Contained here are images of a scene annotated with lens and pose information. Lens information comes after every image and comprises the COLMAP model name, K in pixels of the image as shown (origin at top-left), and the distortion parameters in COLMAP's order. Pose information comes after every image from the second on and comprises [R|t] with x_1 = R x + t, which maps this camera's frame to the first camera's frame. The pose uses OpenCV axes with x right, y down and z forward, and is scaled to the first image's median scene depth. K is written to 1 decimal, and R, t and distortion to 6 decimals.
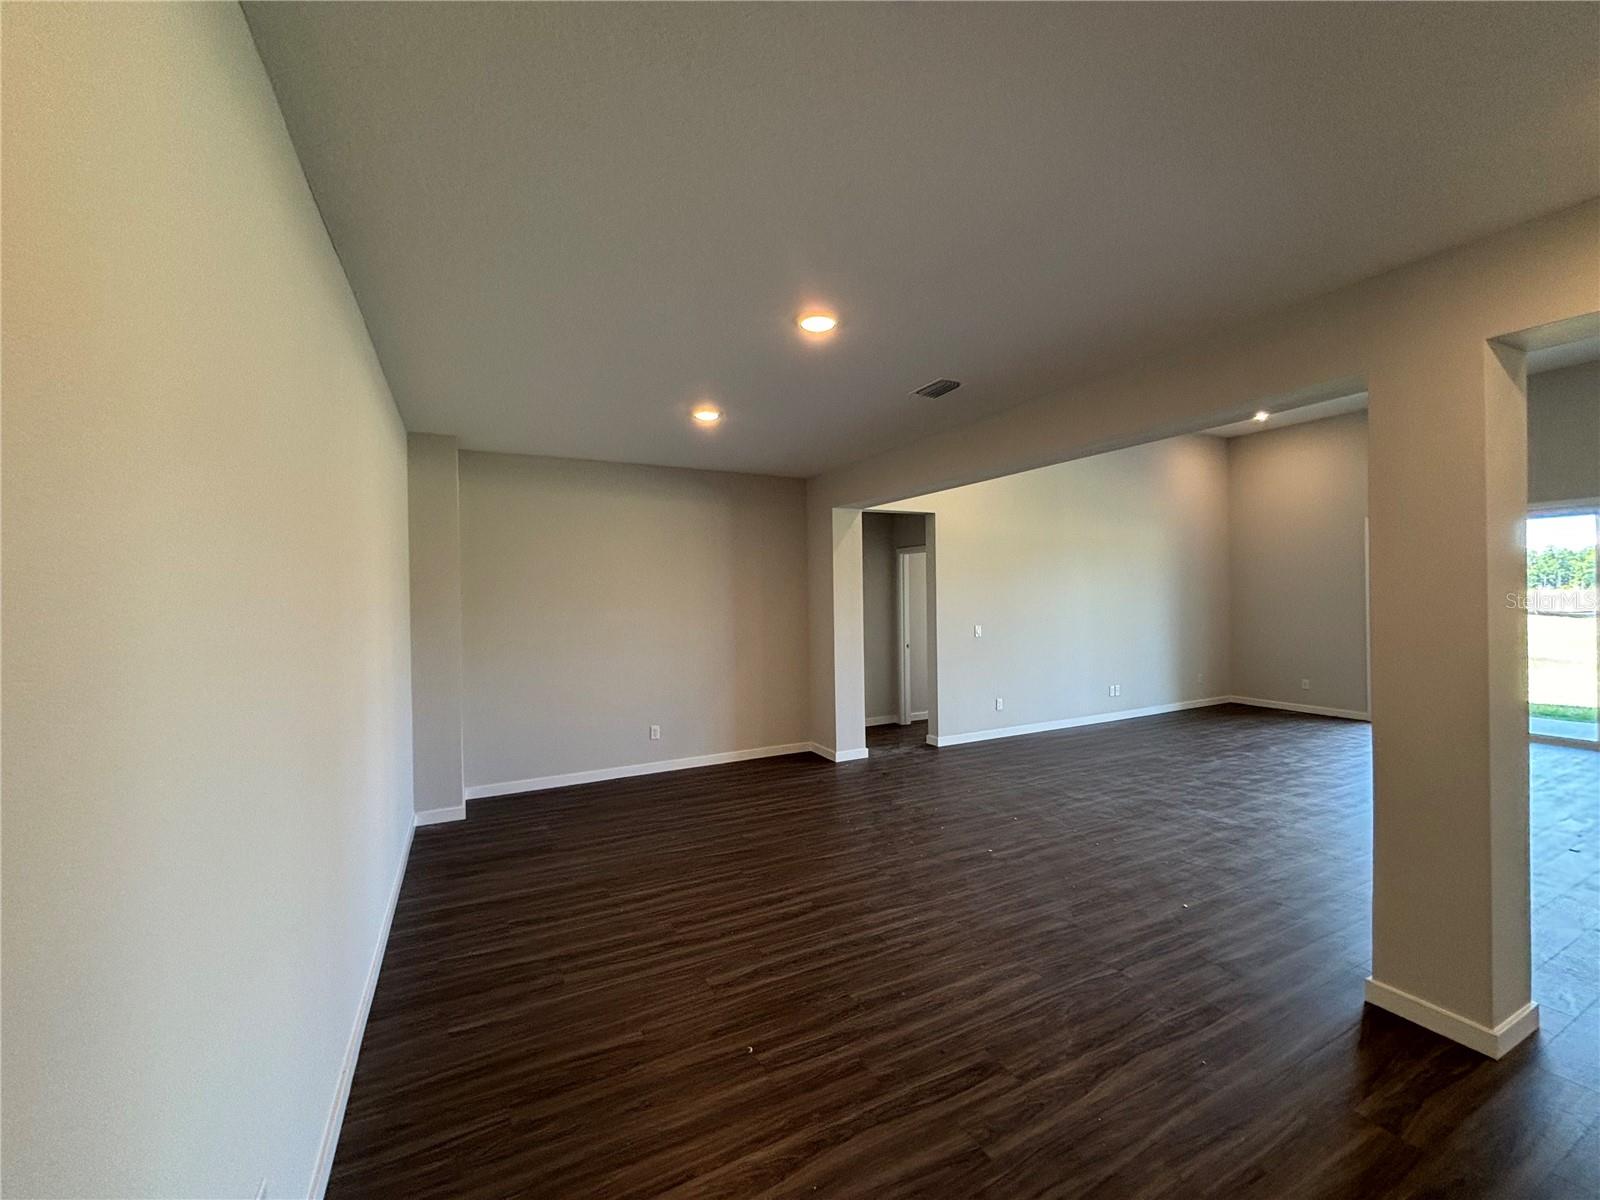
lens RADIAL K [[645.4, 0, 805.2], [0, 645.4, 591.3], [0, 0, 1]] dist [0.000445, 0.000046]
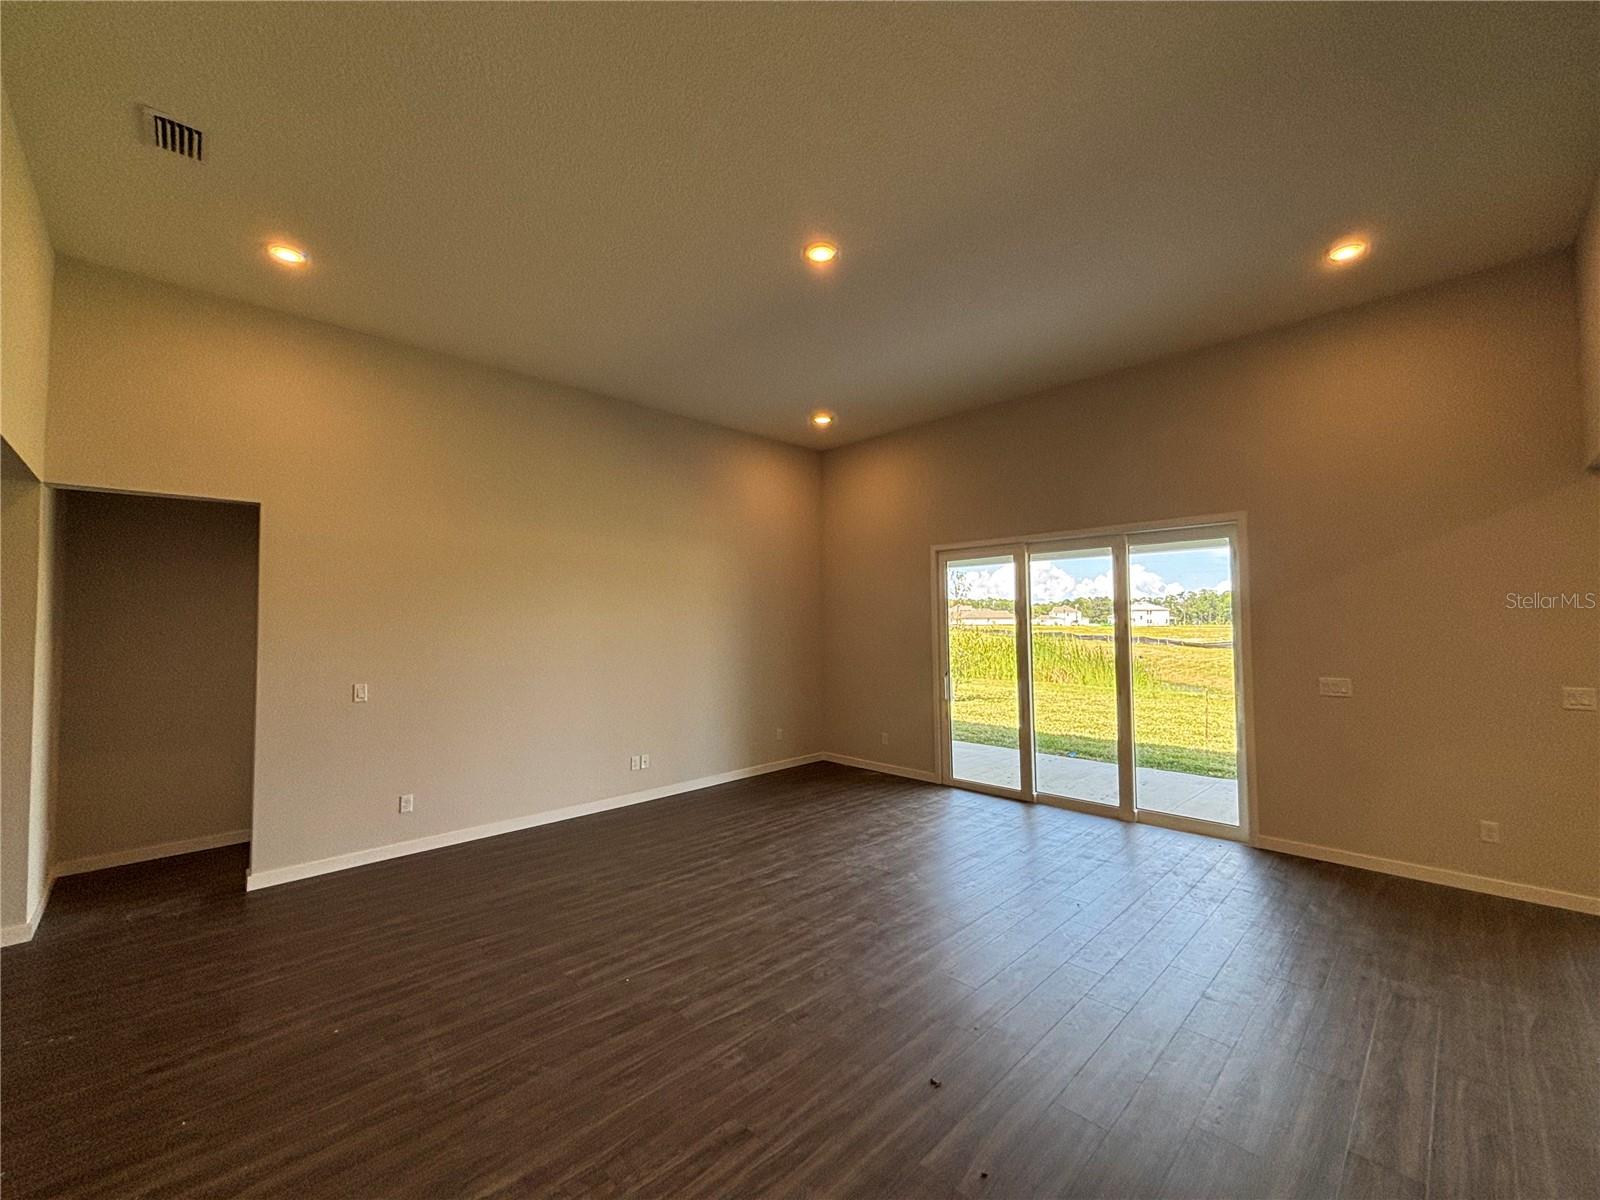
lens RADIAL K [[649.0, 0, 805.3], [0, 649.0, 597.2], [0, 0, 1]] dist [0.002665, 0.000749]
pose [[0.954406, 0.015623, 0.298103, 0.857017], [-0.003509, 0.999148, -0.041128, -0.013303], [-0.298492, 0.038207, 0.953647, 0.434741]]
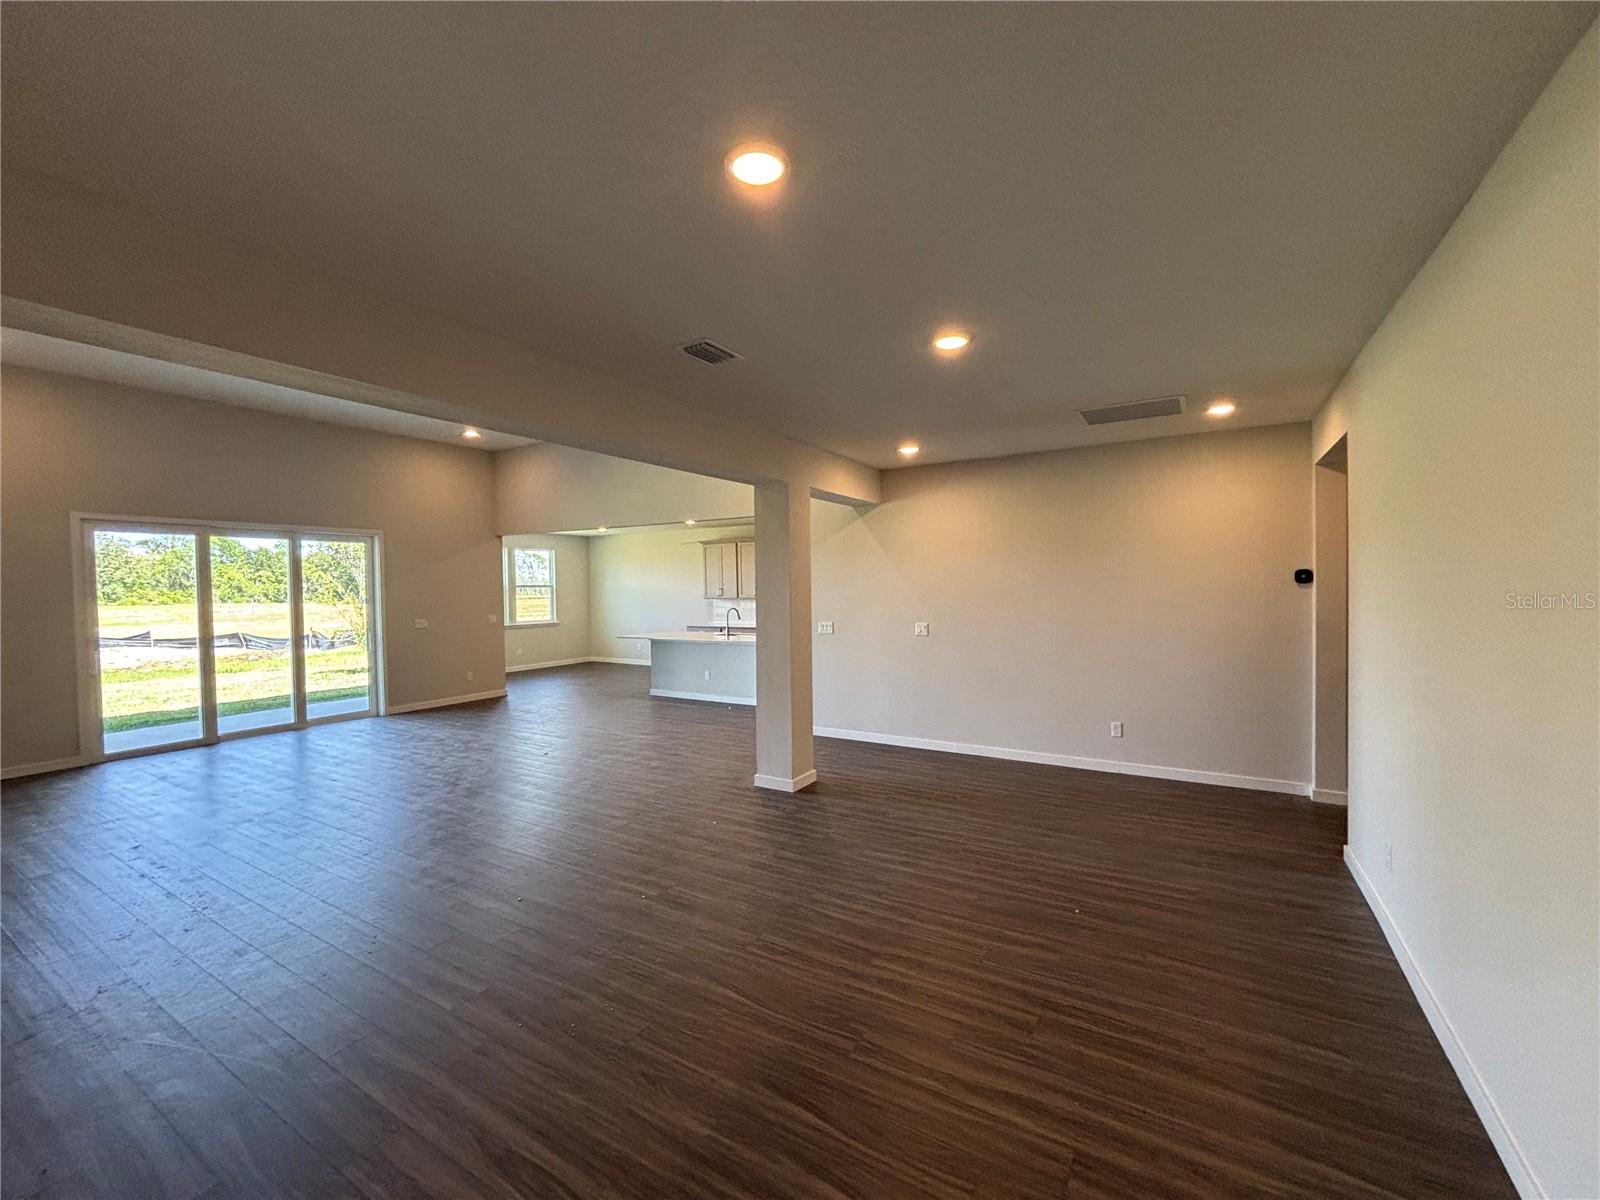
lens RADIAL K [[658.4, 0, 800.0], [0, 658.4, 600.0], [0, 0, 1]] dist [0.002045, 0.000390]
pose [[-0.522518, -0.001347, 0.852627, -0.555139], [0.016933, 0.999785, 0.011956, 0.004144], [-0.852460, 0.020685, -0.522383, 1.257244]]
